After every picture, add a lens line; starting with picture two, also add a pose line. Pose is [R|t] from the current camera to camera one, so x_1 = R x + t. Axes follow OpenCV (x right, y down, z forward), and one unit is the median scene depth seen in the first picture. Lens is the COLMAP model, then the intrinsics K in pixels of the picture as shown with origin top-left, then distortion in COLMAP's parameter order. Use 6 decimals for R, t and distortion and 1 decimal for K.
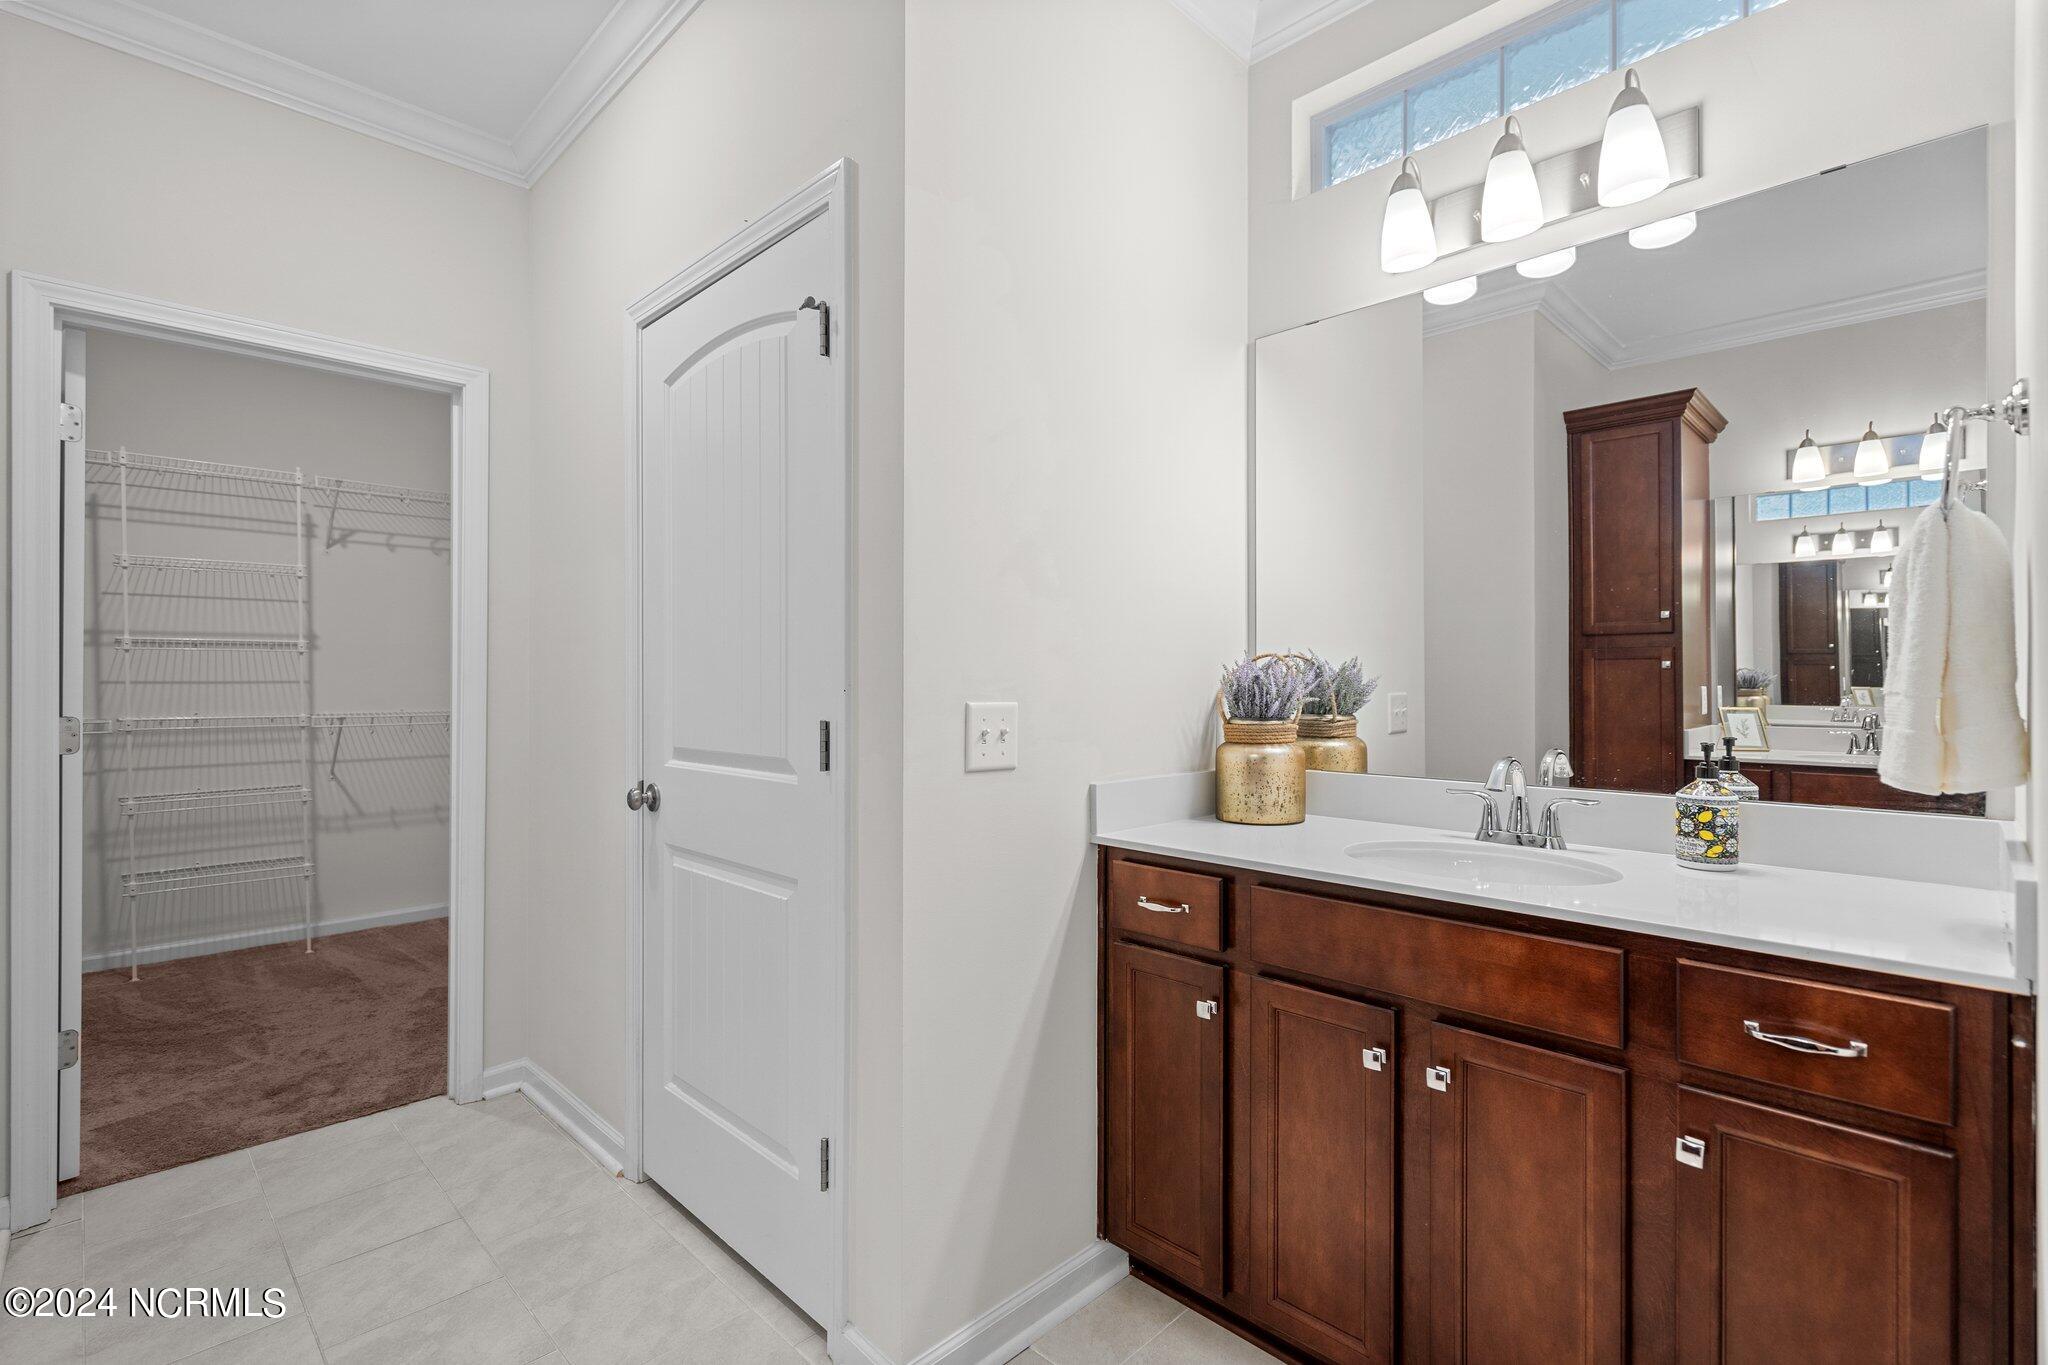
lens RADIAL K [[923.4, 0, 1023.1], [0, 923.4, 689.6], [0, 0, 1]] dist [-0.001197, 0.000762]
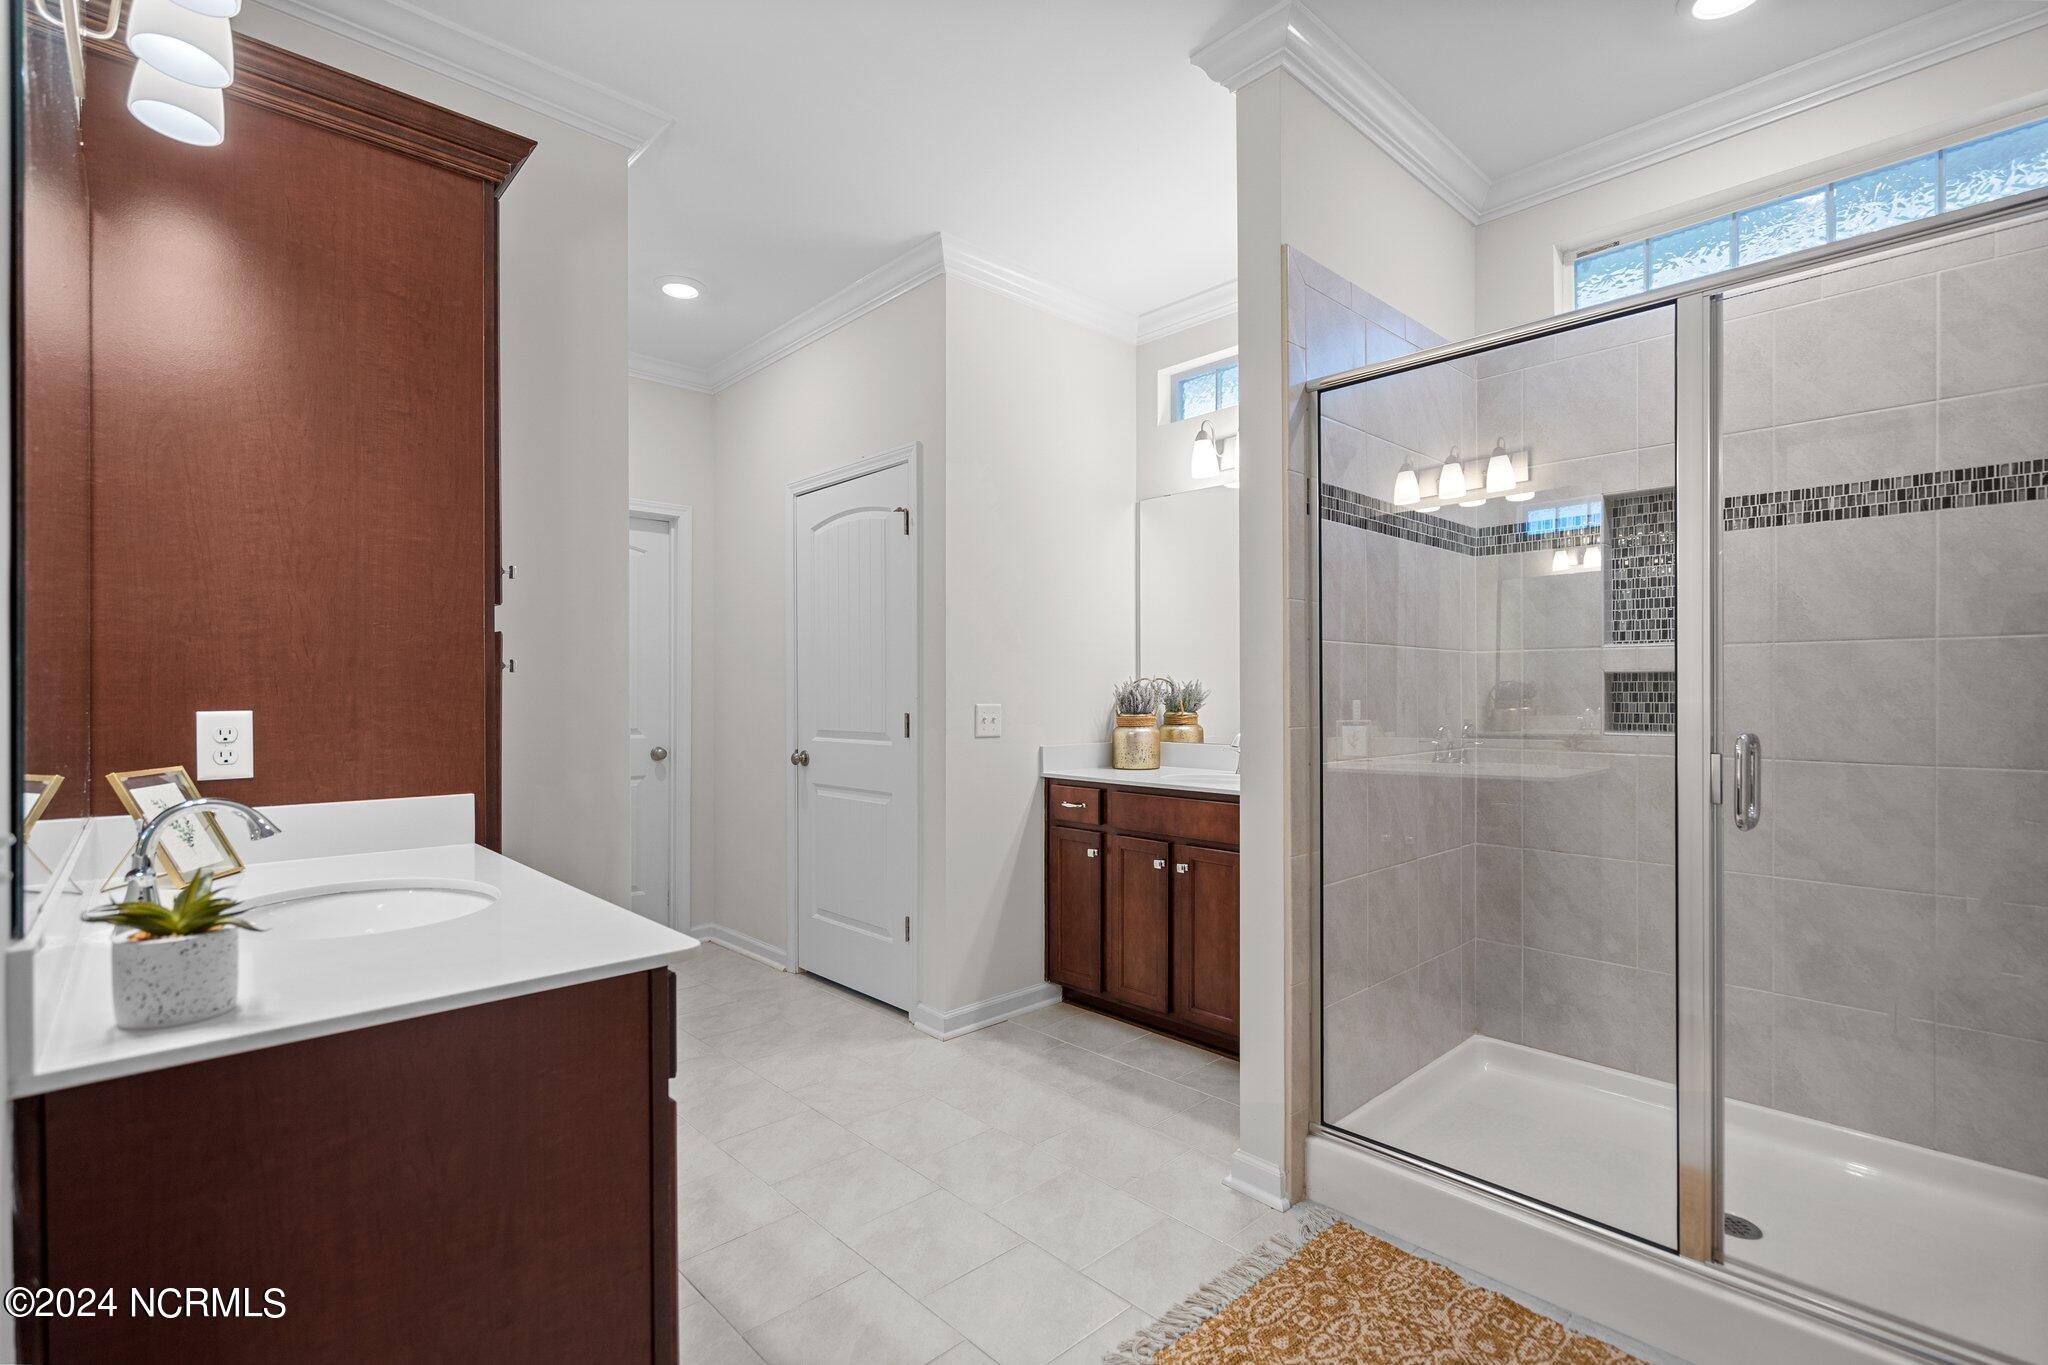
lens RADIAL K [[923.4, 0, 1023.1], [0, 923.4, 689.6], [0, 0, 1]] dist [-0.001197, 0.000762]
pose [[0.999640, -0.002849, -0.026668, 0.092529], [0.002524, 0.999922, -0.012203, 0.006640], [0.026701, 0.012131, 0.999570, -0.985433]]
